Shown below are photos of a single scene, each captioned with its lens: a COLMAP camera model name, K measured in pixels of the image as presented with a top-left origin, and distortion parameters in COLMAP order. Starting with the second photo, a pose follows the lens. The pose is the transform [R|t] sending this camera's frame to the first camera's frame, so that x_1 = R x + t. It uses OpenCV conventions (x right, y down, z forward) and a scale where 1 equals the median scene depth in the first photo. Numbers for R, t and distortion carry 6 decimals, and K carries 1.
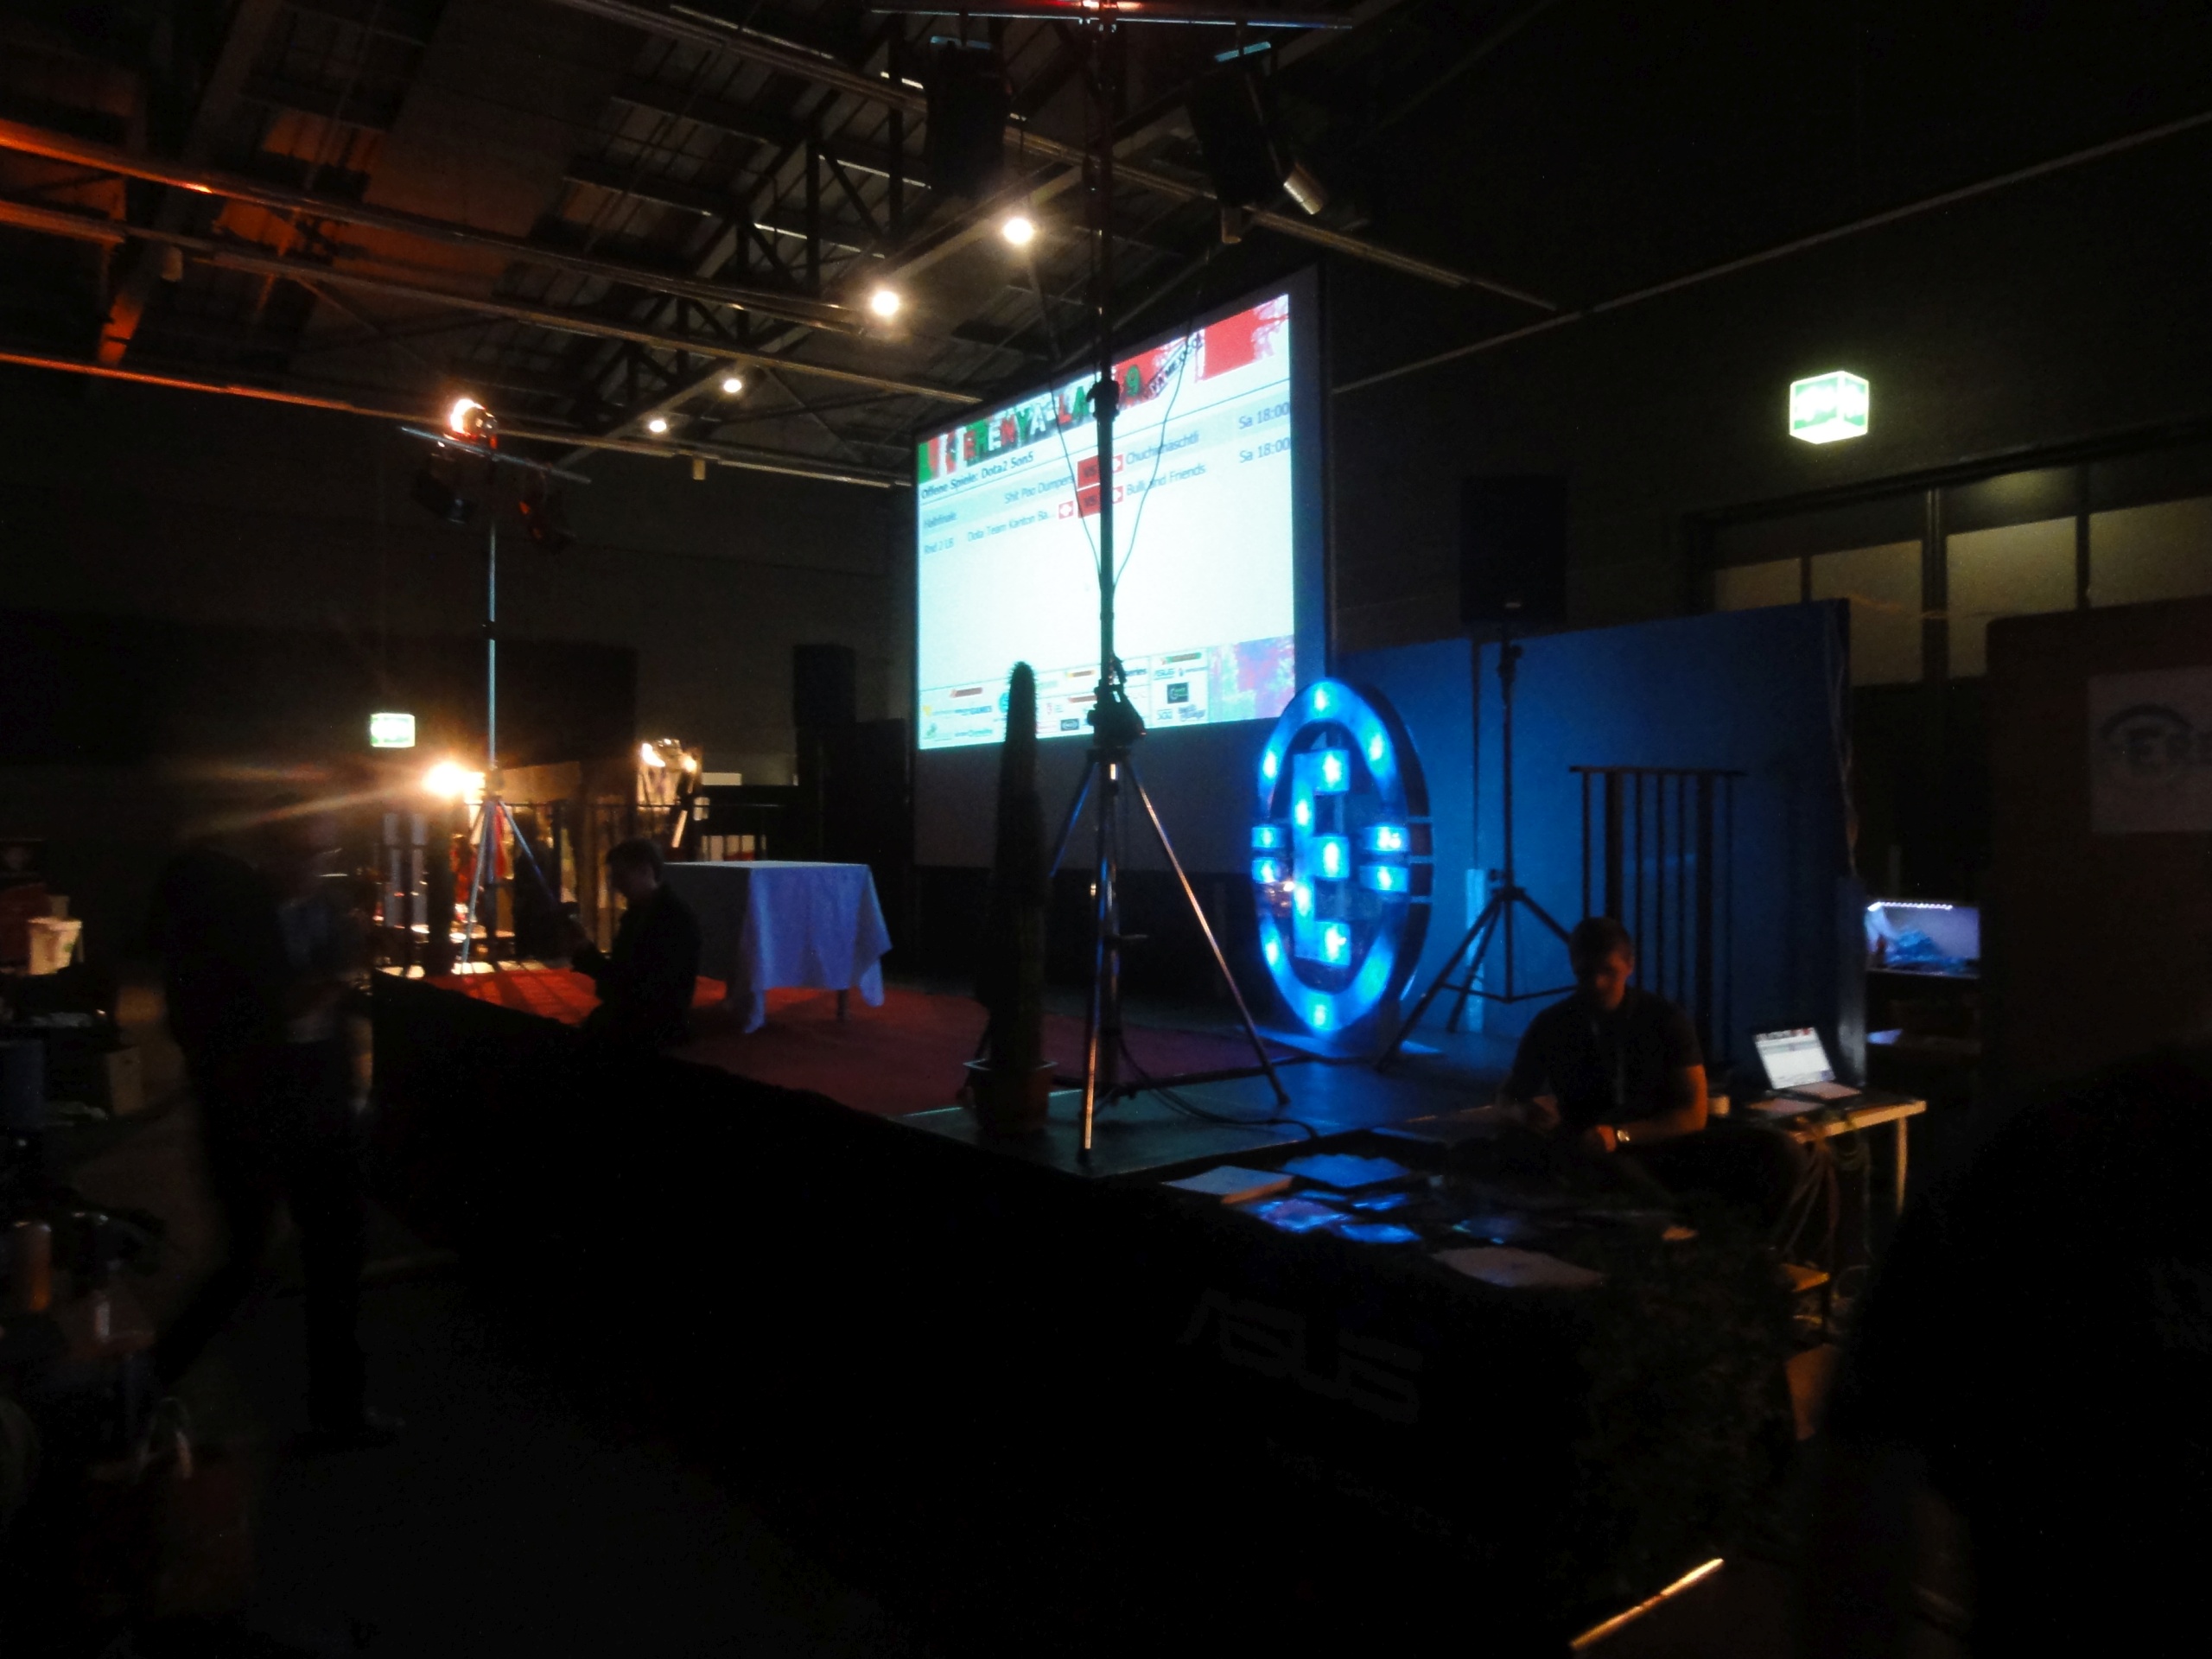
lens RADIAL K [[1555.6, 0, 1106.0], [0, 1555.6, 829.5], [0, 0, 1]] dist [0.001791, 0.001324]
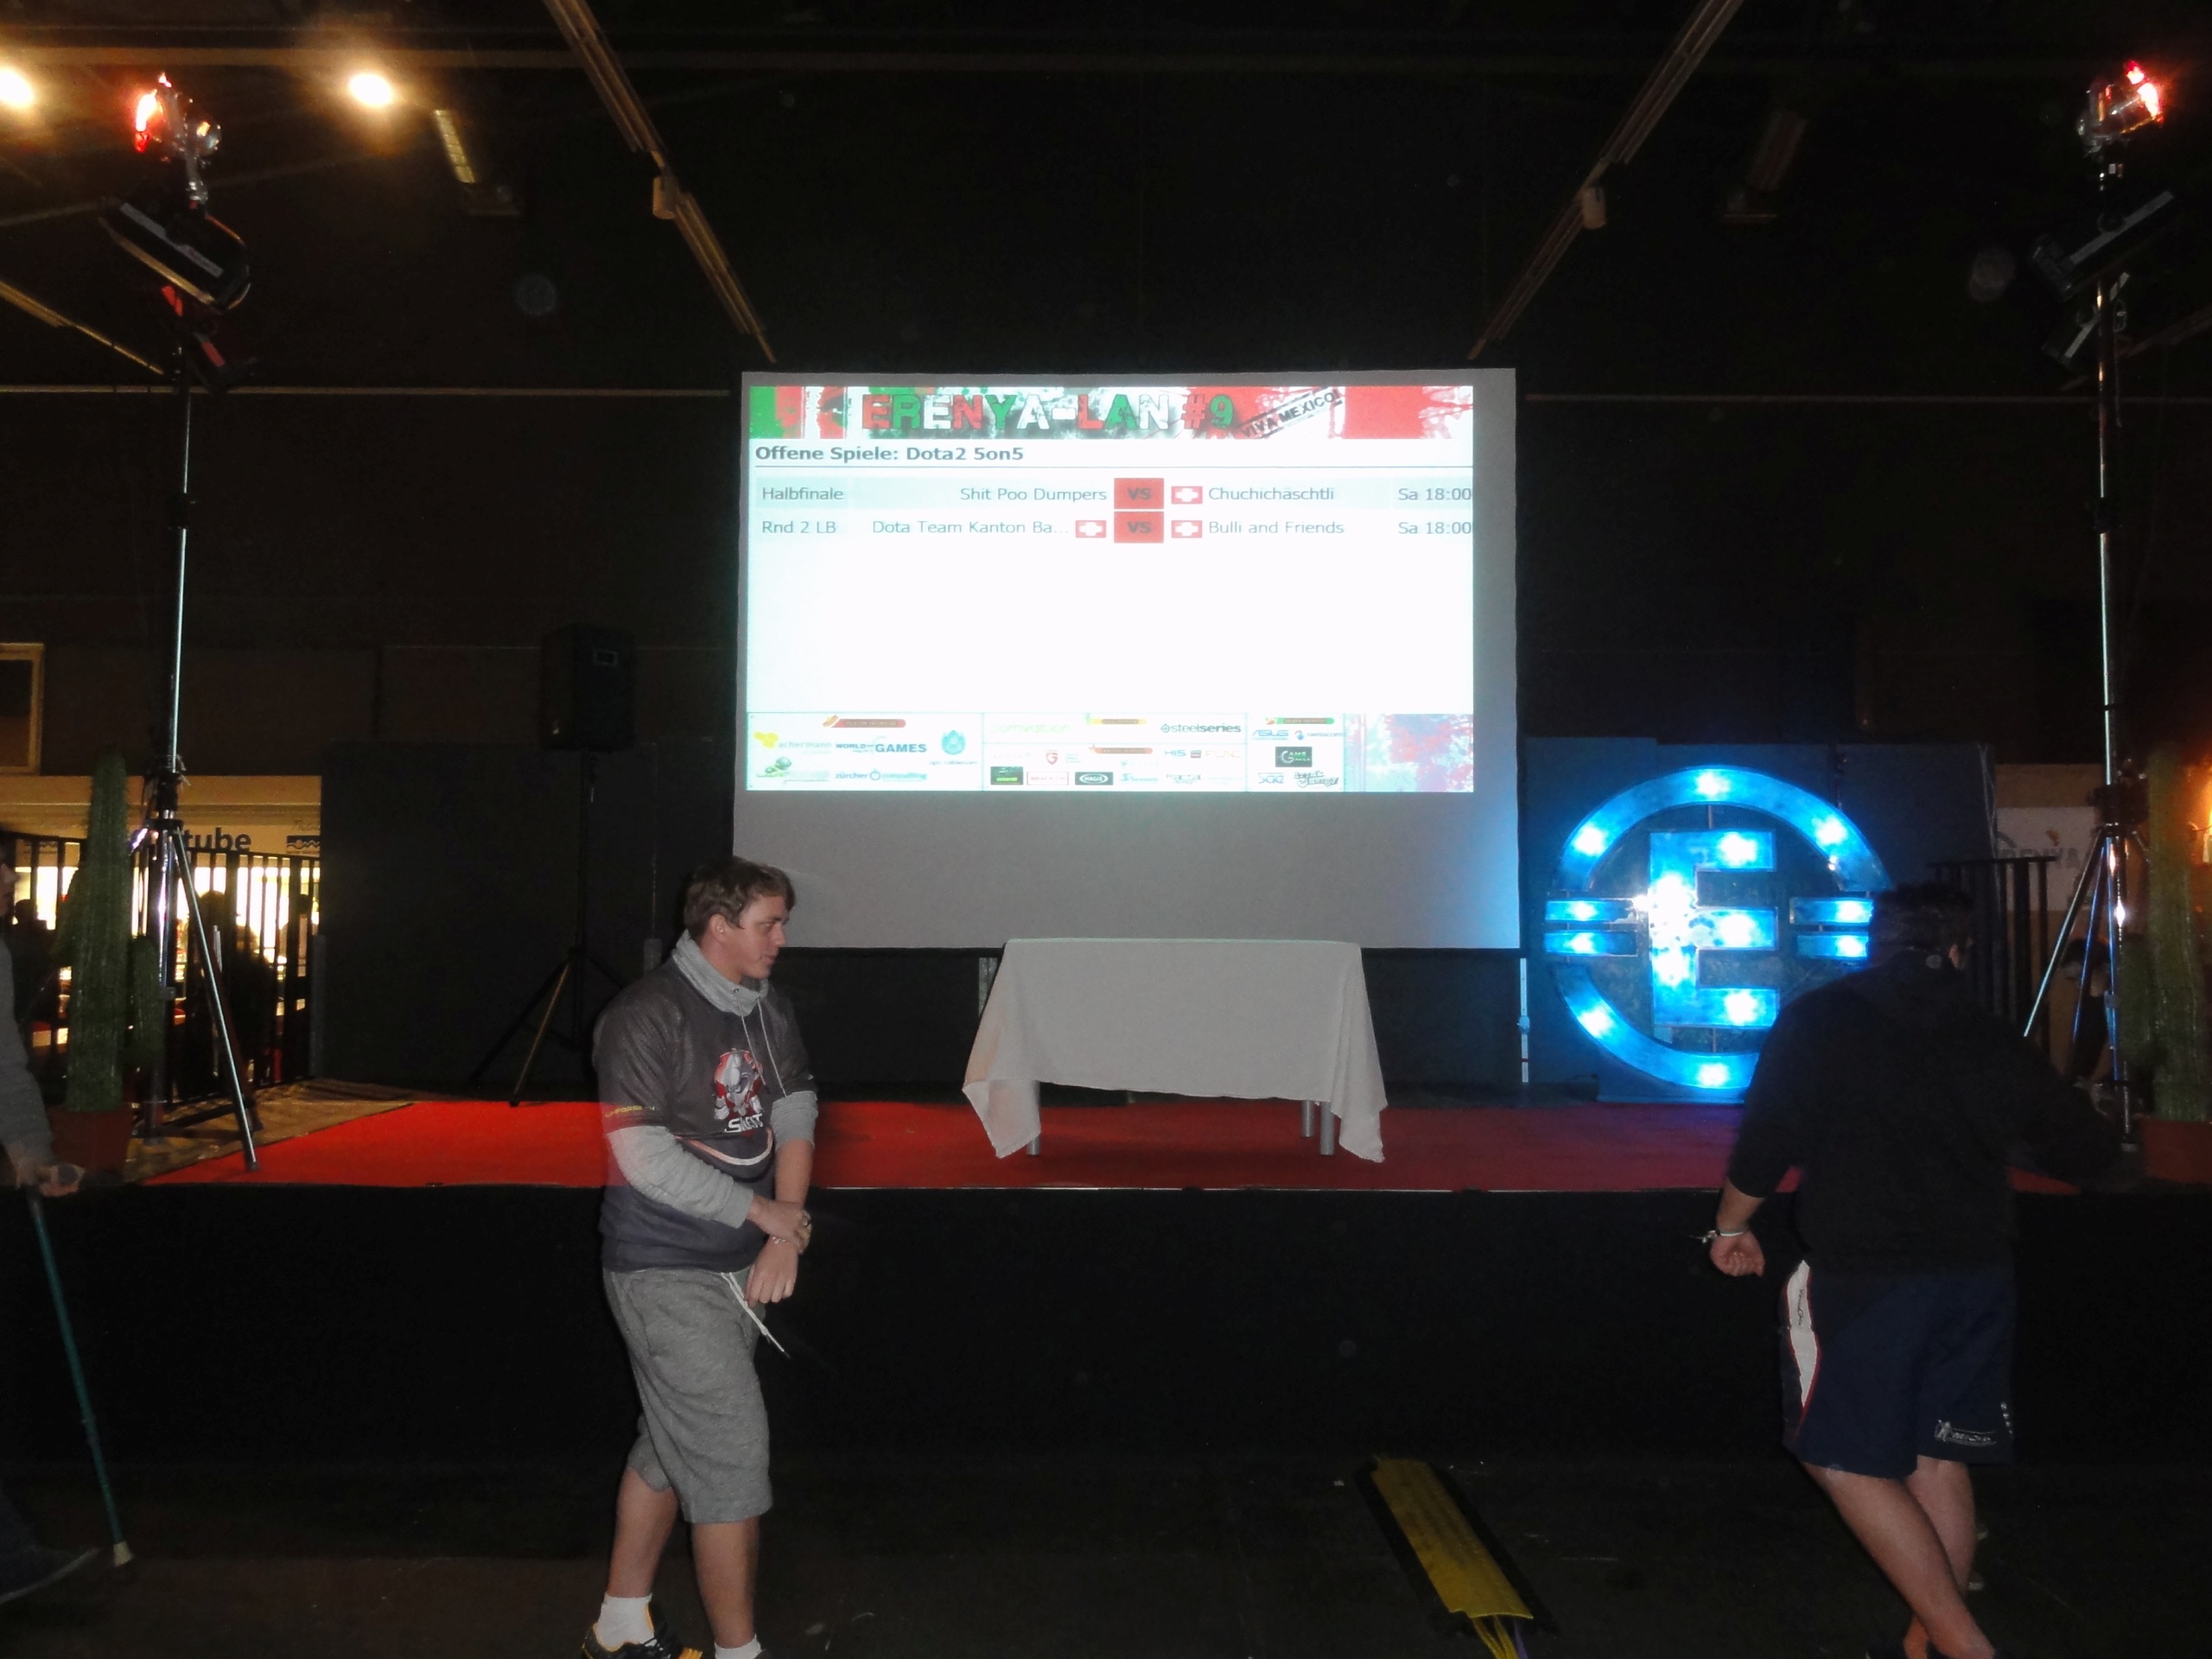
lens RADIAL K [[1549.4, 0, 1103.9], [0, 1549.4, 840.8], [0, 0, 1]] dist [-0.001412, -0.003294]
pose [[0.606360, 0.043120, 0.794020, -0.763167], [-0.007601, 0.998797, -0.048436, 0.008995], [-0.795154, 0.023334, 0.605959, 0.526815]]
